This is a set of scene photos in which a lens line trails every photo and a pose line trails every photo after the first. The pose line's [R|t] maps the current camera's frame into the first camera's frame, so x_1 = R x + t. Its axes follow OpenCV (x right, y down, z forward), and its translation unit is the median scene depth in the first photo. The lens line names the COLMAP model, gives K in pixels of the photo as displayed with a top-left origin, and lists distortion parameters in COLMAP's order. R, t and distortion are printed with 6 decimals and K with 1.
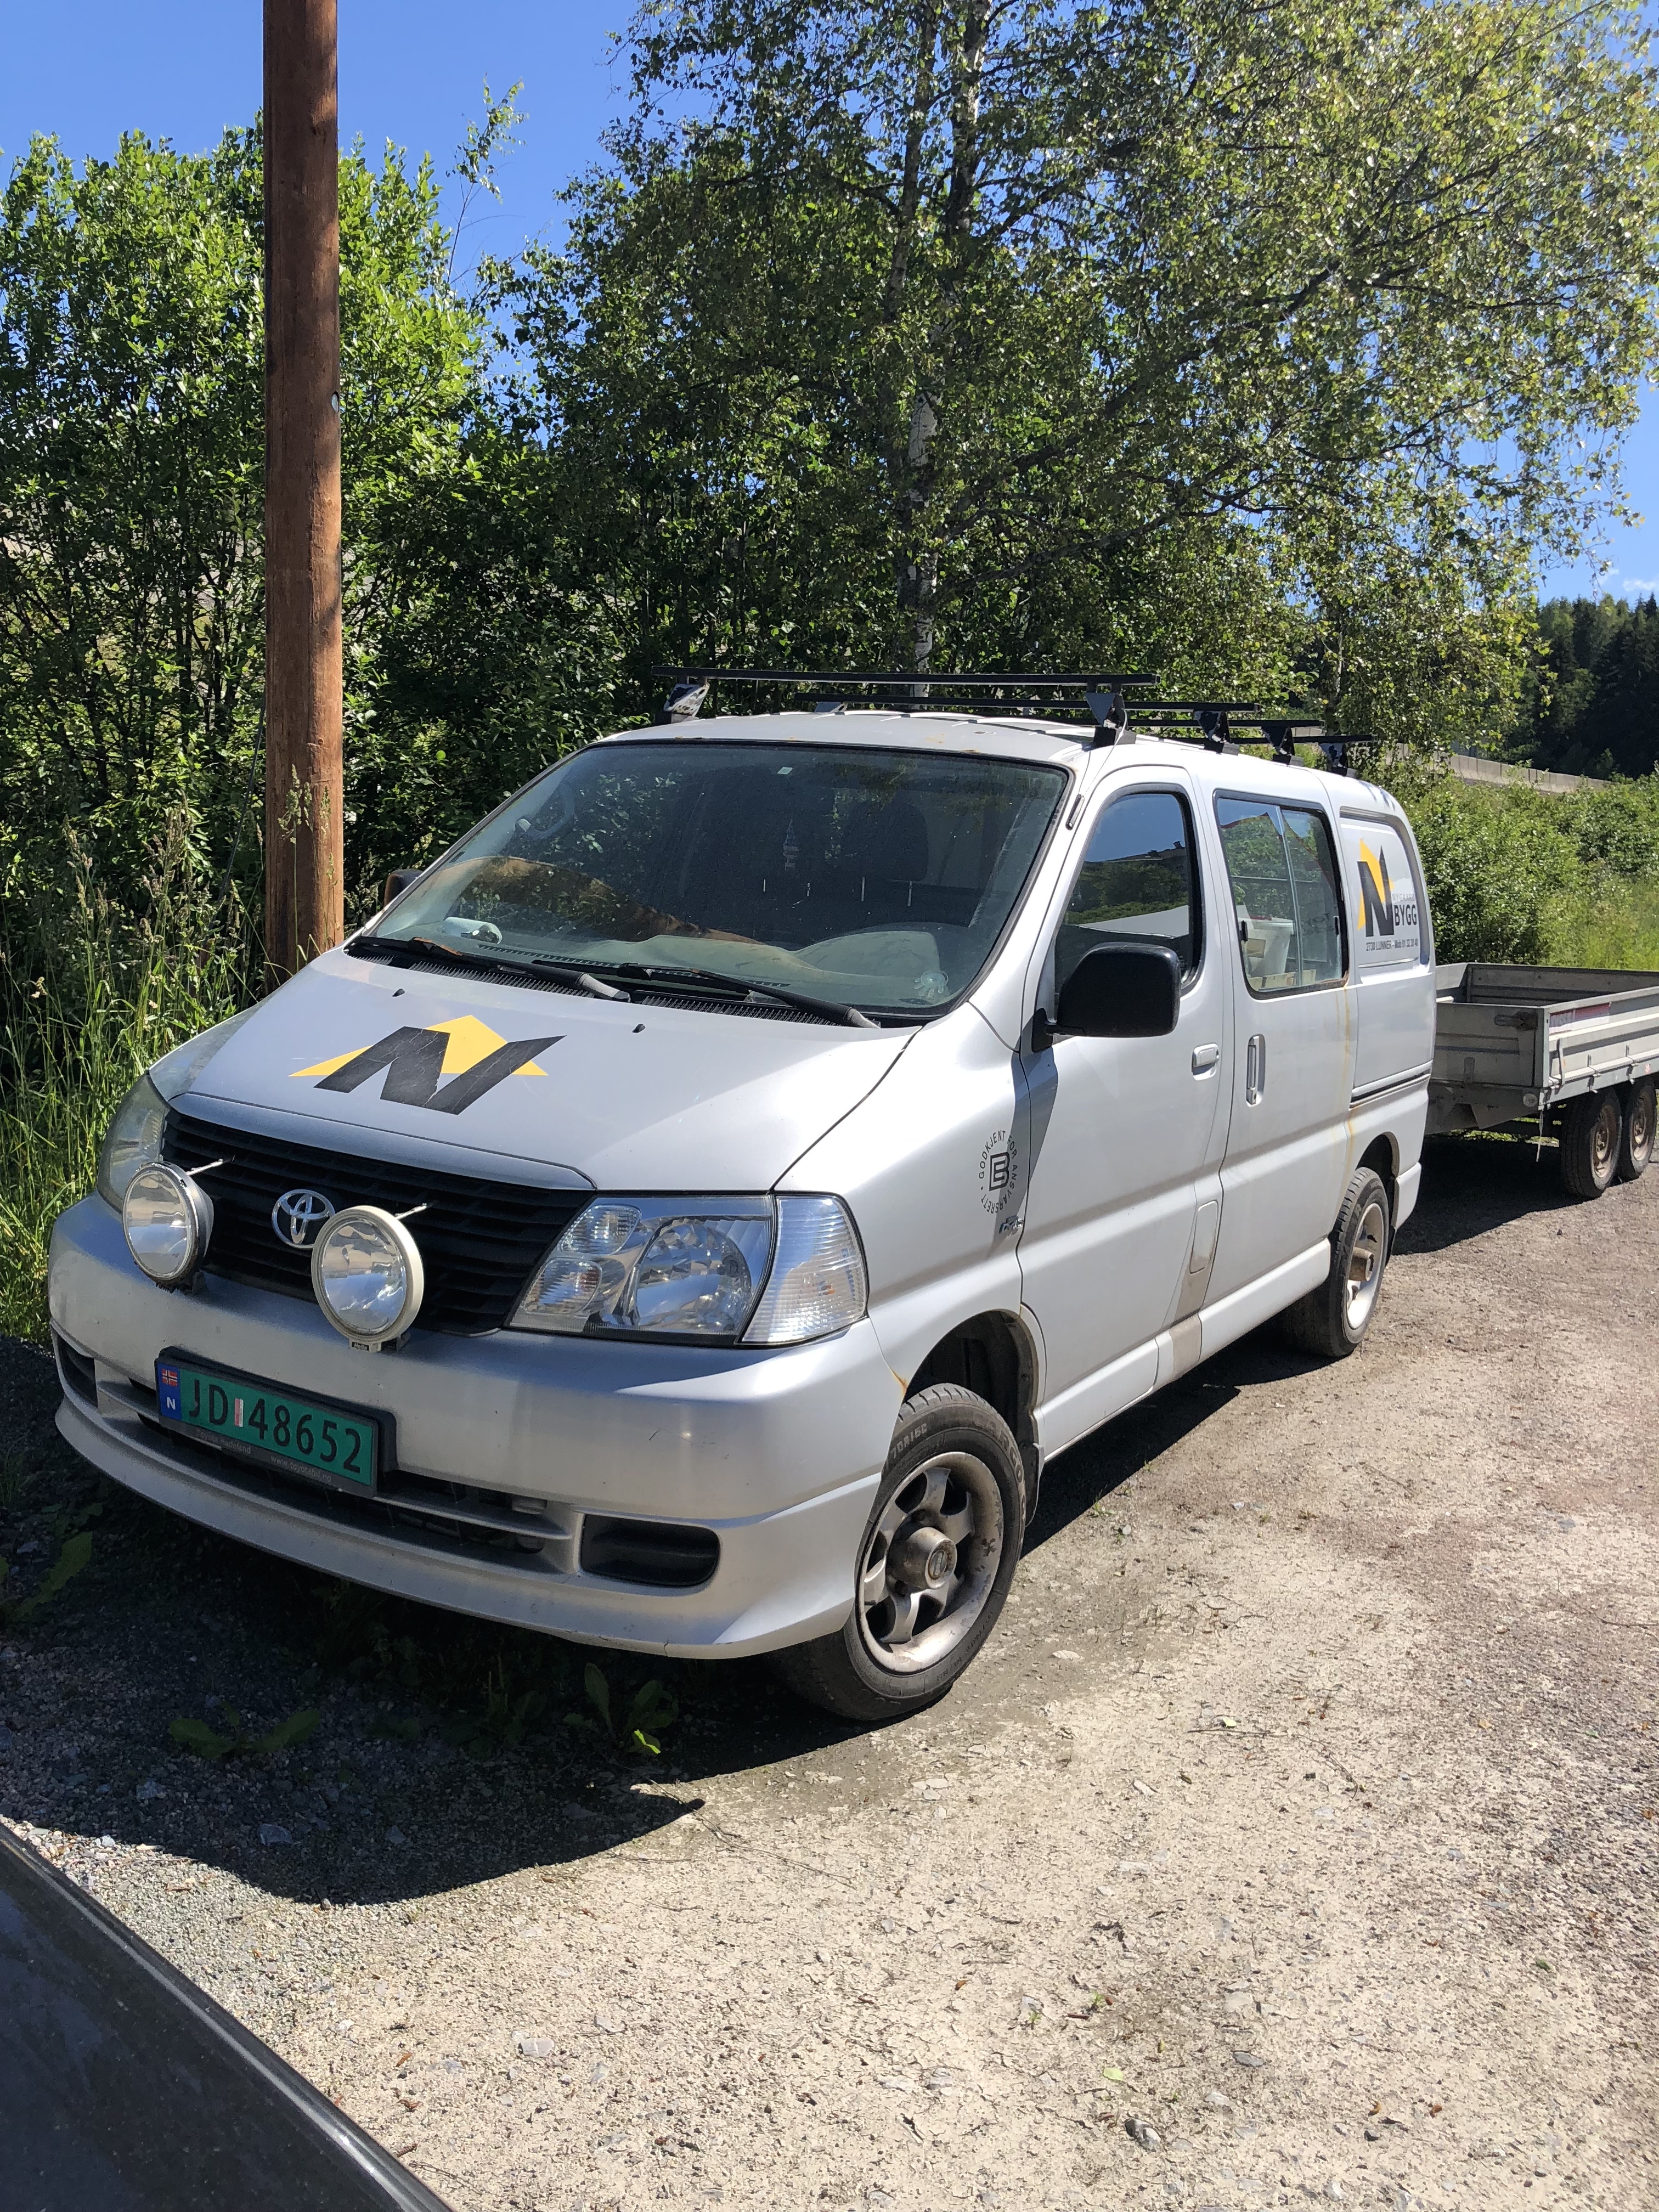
lens RADIAL K [[1789.0, 0, 829.5], [0, 1789.0, 1106.0], [0, 0, 1]] dist [0.000345, -0.000107]
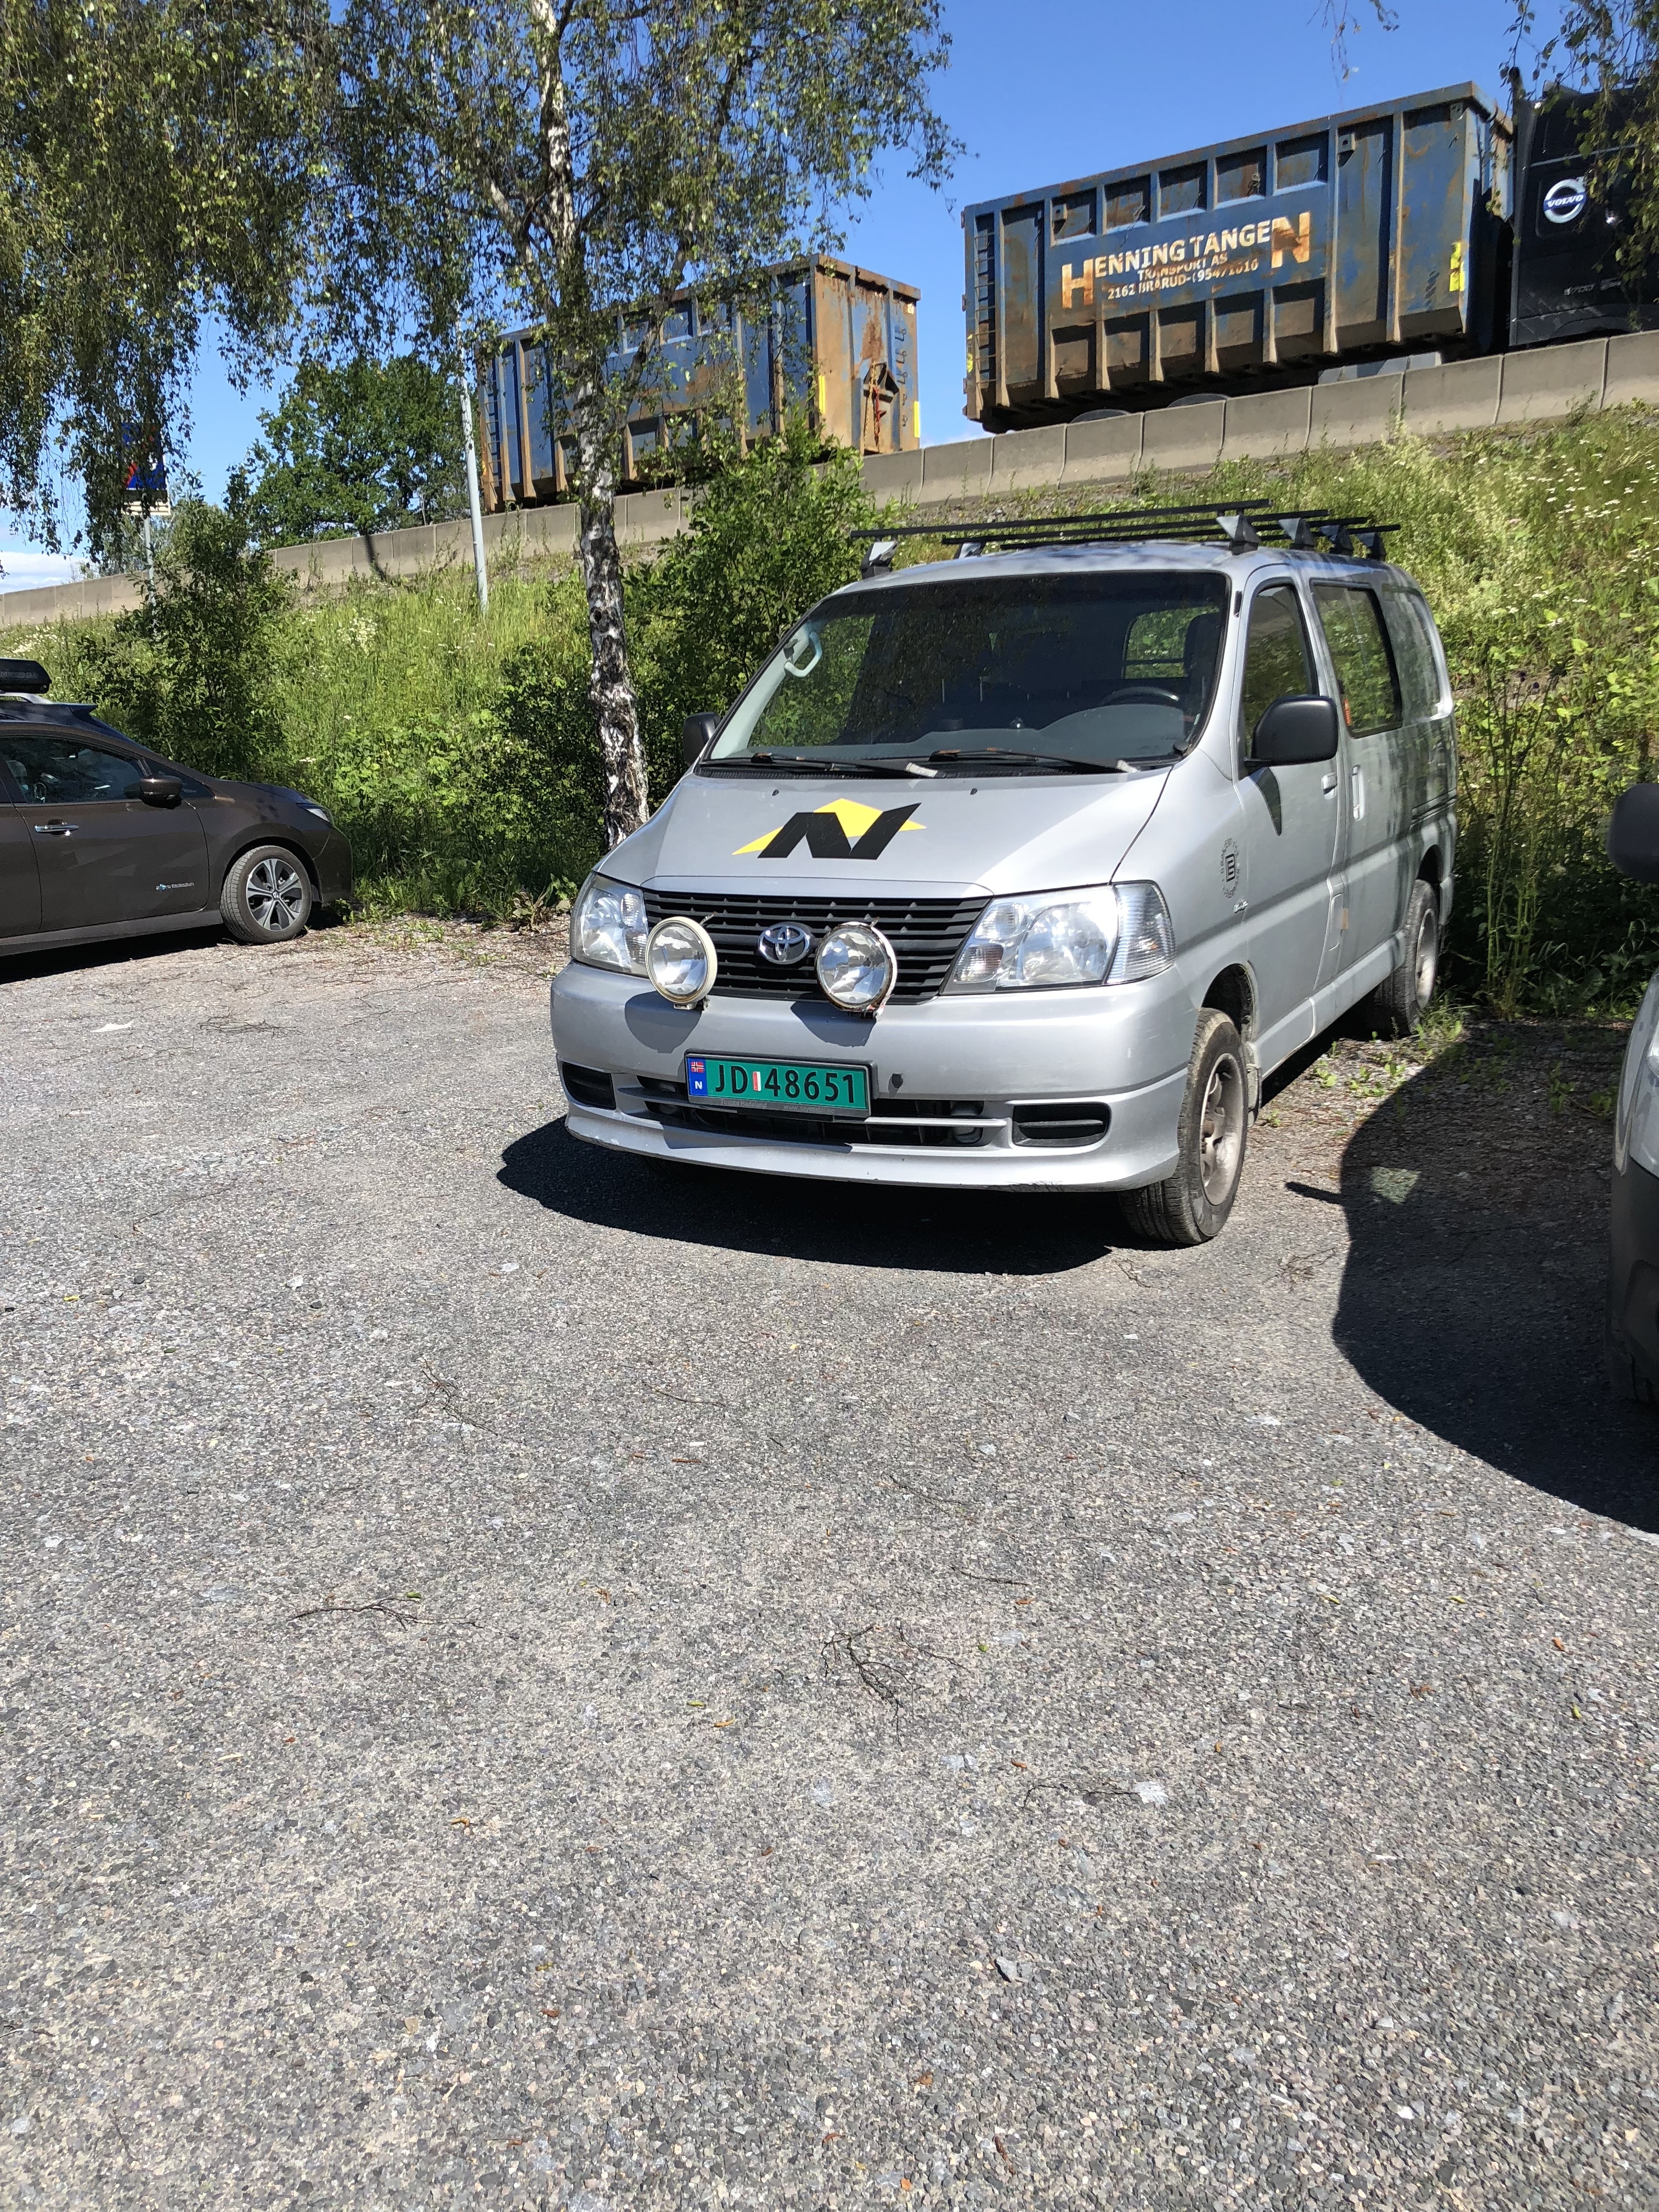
lens RADIAL K [[1789.0, 0, 829.5], [0, 1789.0, 1106.0], [0, 0, 1]] dist [0.000345, -0.000107]
pose [[0.992551, -0.118626, 0.027747, -0.294201], [0.115745, 0.989280, 0.089045, 0.064174], [-0.038012, -0.085170, 0.995641, -0.430221]]
